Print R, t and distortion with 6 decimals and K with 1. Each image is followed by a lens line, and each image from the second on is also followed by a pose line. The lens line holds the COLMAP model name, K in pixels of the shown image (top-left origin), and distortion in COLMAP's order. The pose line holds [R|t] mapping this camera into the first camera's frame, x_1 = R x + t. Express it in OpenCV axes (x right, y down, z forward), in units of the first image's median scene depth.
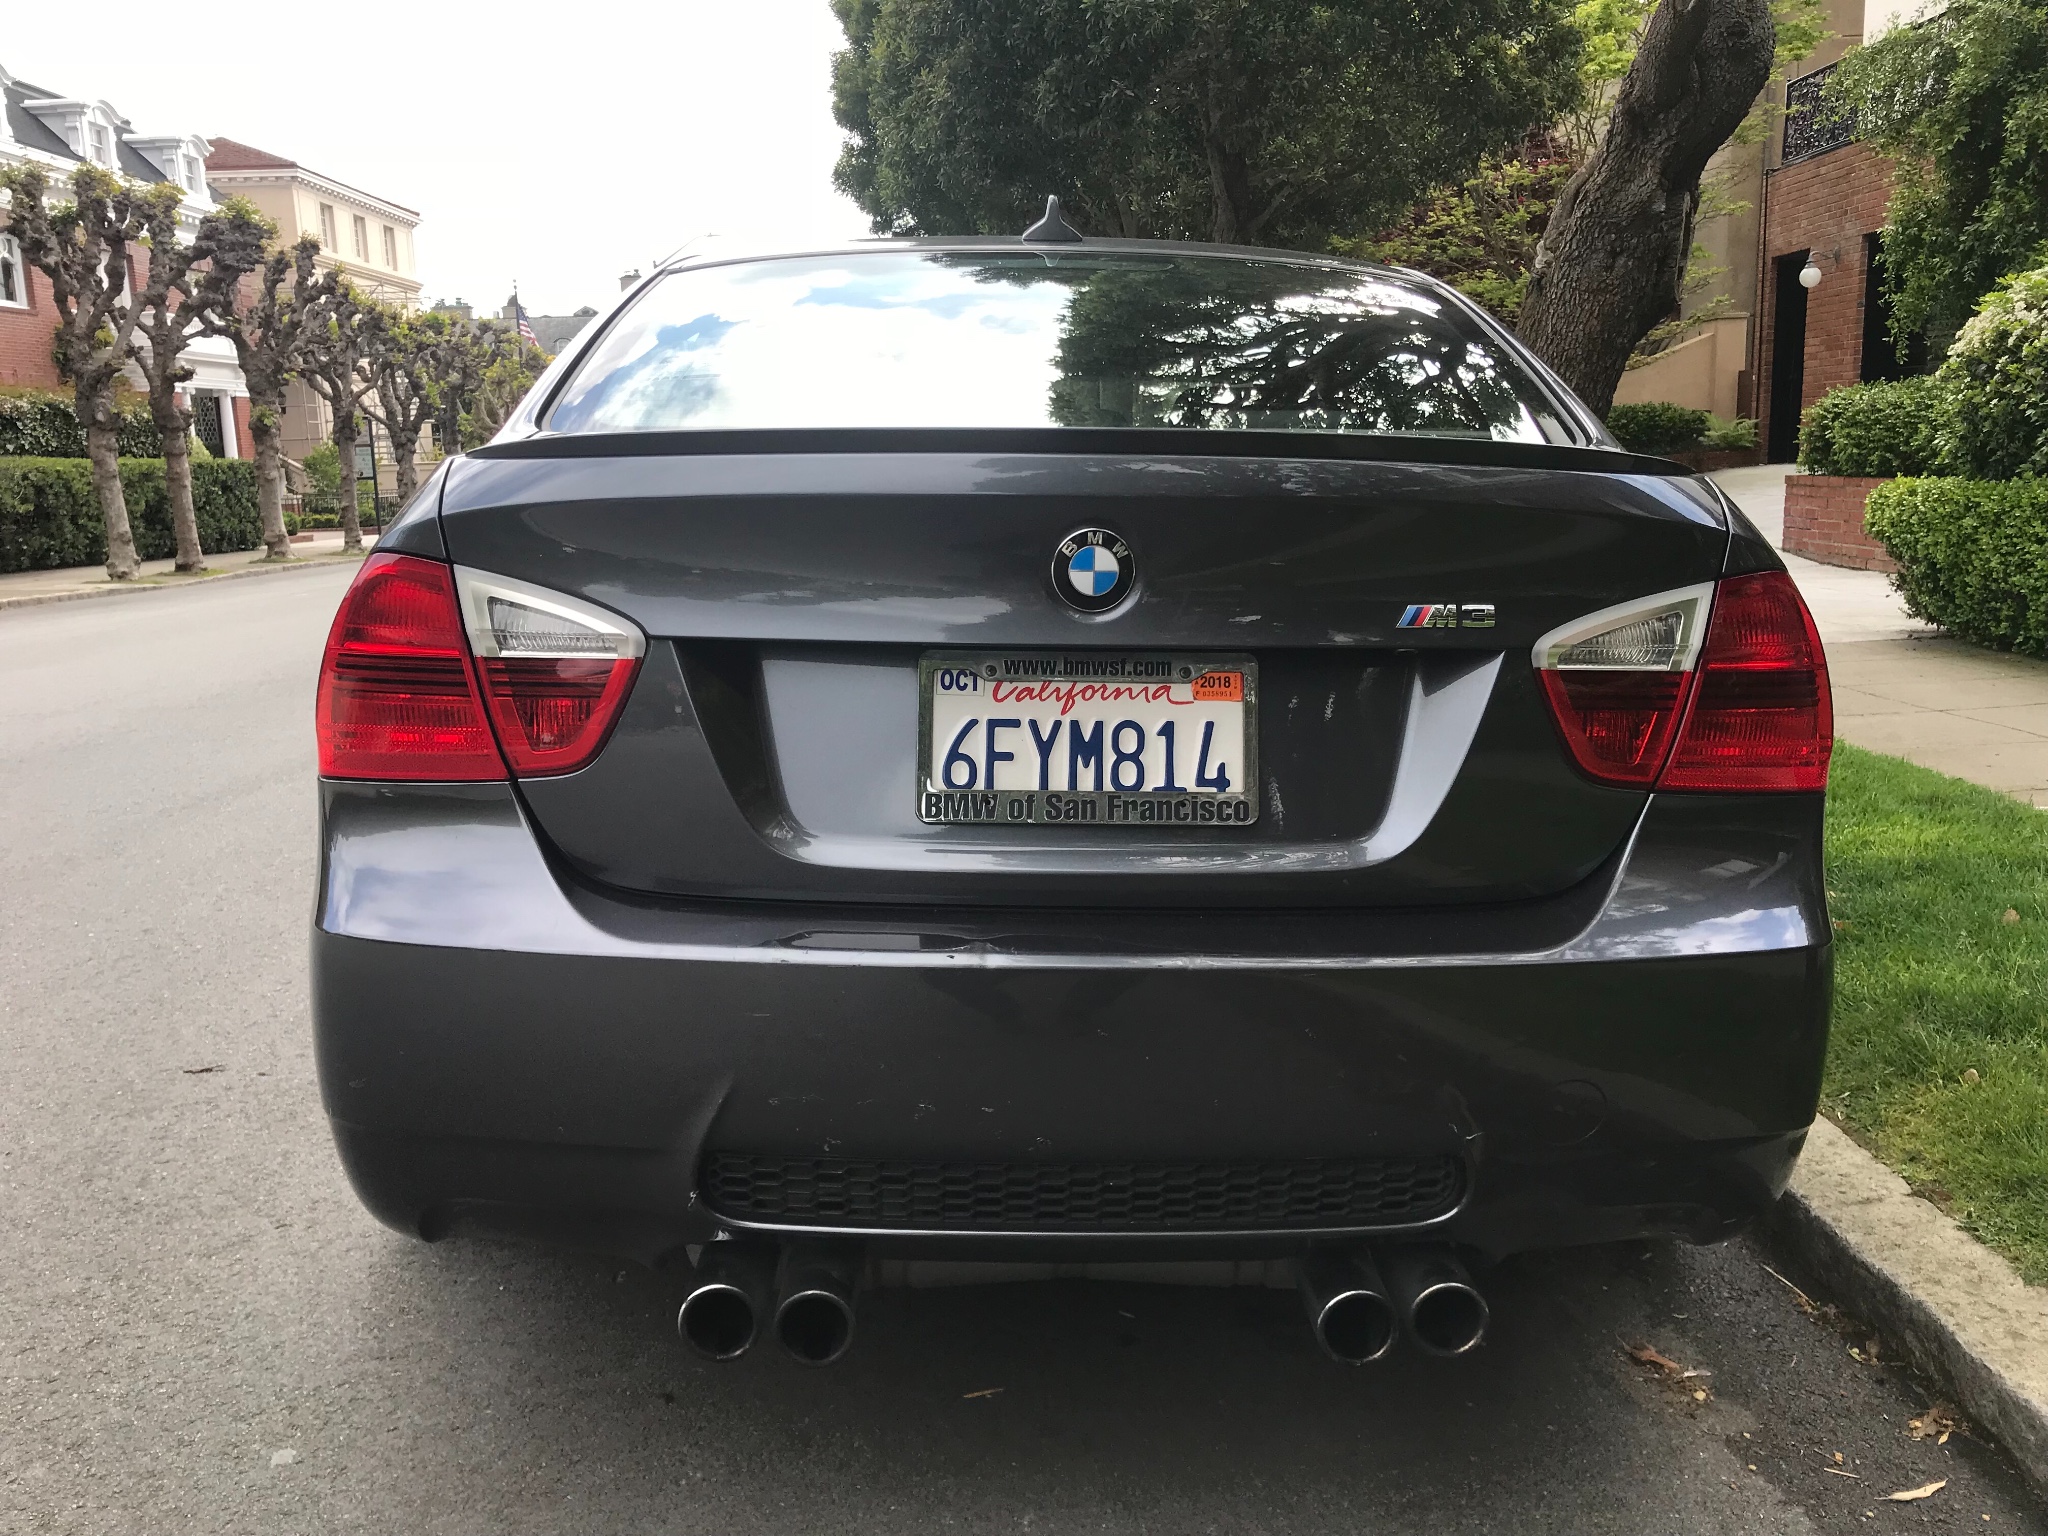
lens RADIAL K [[1680.0, 0, 1024.0], [0, 1680.0, 768.0], [0, 0, 1]] dist [0.030590, -0.030418]
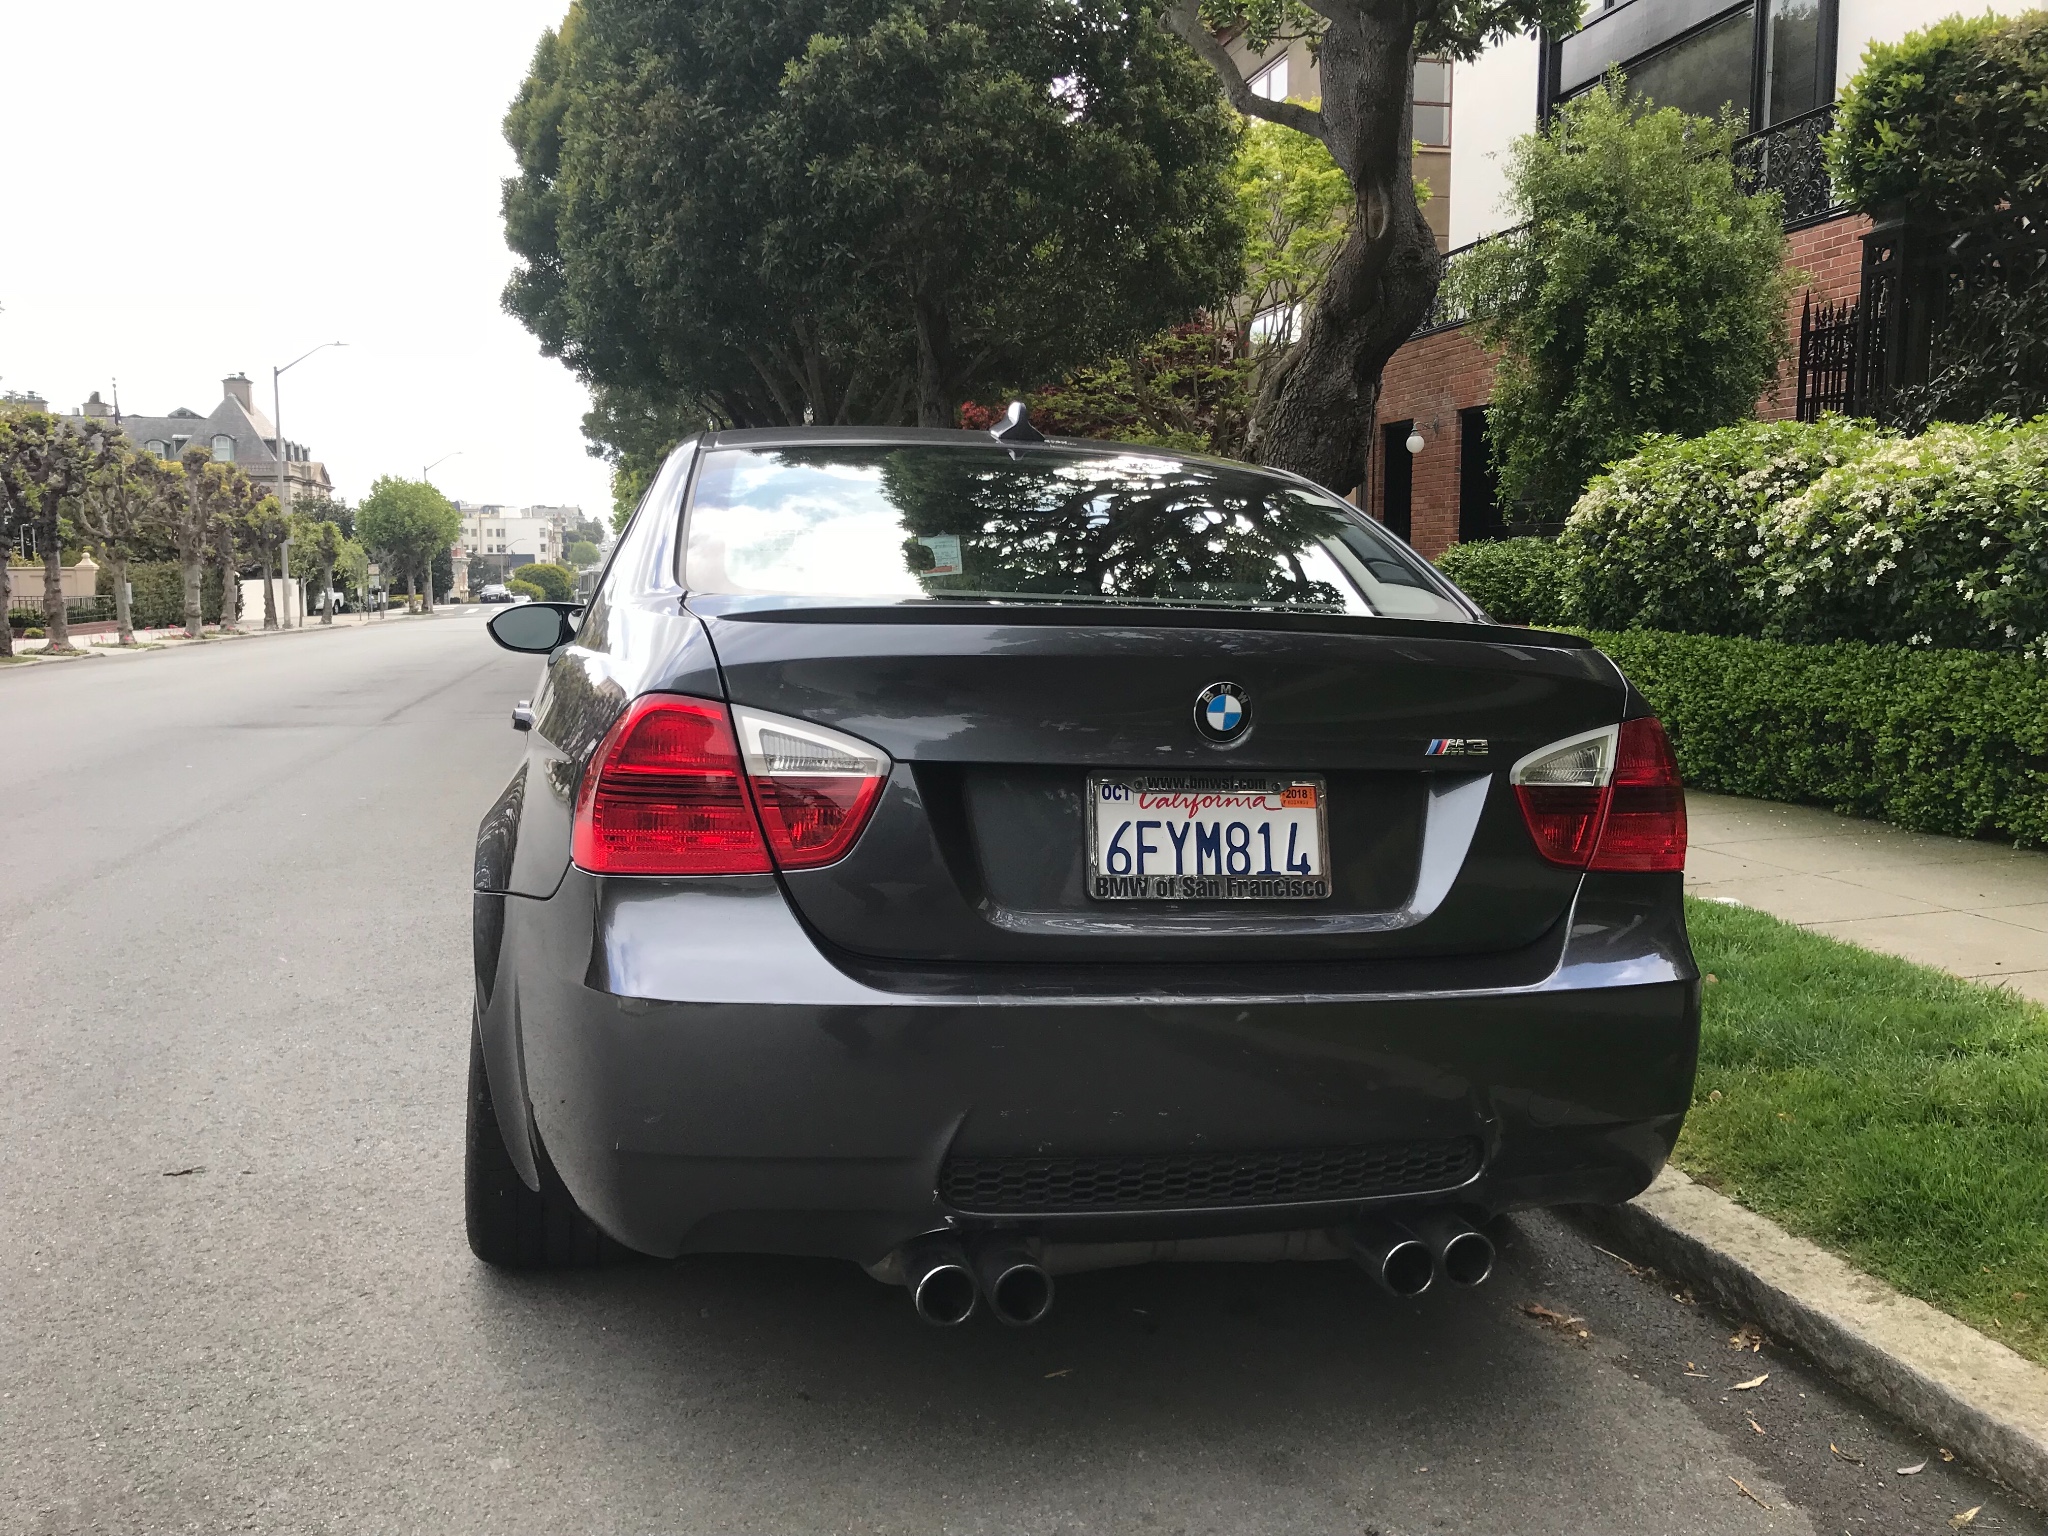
lens RADIAL K [[1677.0, 0, 1025.8], [0, 1677.0, 773.2], [0, 0, 1]] dist [0.016178, -0.006329]
pose [[0.976174, 0.000632, 0.216988, -0.266773], [0.014388, 0.997606, -0.067636, 0.014212], [-0.216511, 0.069147, 0.973828, -0.185826]]
